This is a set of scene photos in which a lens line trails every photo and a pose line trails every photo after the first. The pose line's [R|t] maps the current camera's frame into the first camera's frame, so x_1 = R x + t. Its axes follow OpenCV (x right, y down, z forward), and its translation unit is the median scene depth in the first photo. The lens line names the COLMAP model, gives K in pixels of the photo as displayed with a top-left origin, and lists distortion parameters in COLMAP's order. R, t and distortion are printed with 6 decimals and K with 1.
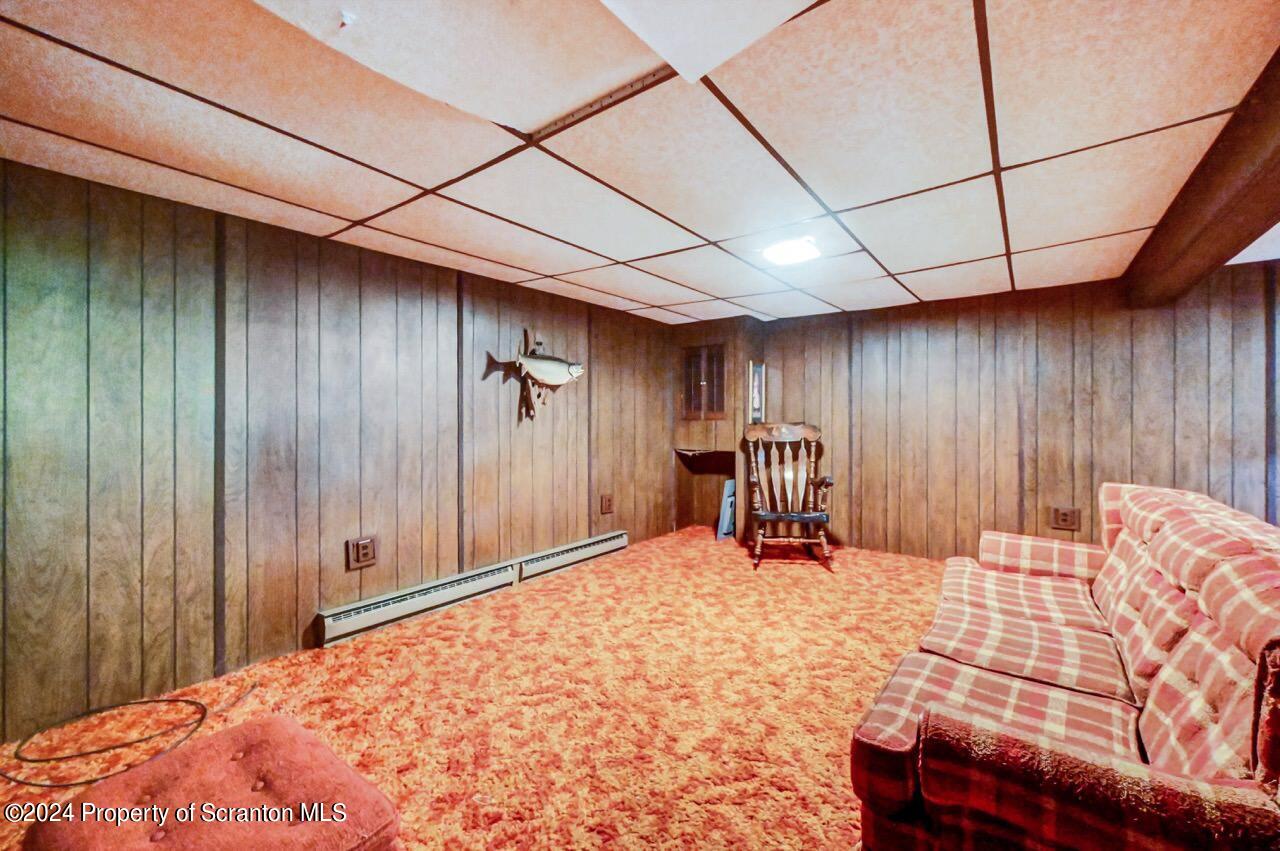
lens RADIAL K [[514.0, 0, 648.1], [0, 514.0, 417.8], [0, 0, 1]] dist [-0.000734, -0.000223]
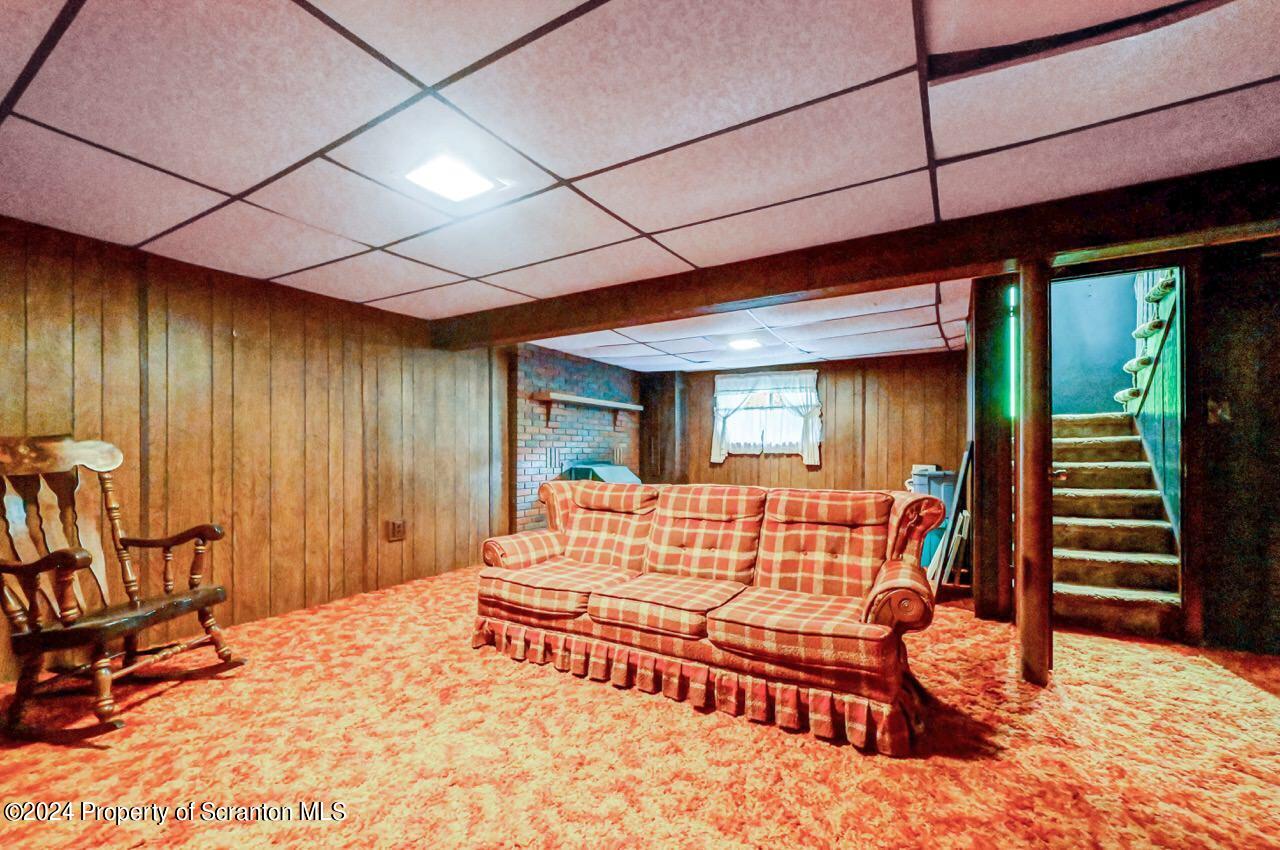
lens RADIAL K [[520.3, 0, 647.2], [0, 520.3, 444.3], [0, 0, 1]] dist [-0.001185, -0.000142]
pose [[-0.099509, 0.012168, 0.994962, -0.363071], [0.003189, 0.999924, -0.011910, 0.035394], [-0.995032, 0.001988, -0.099541, 0.661040]]
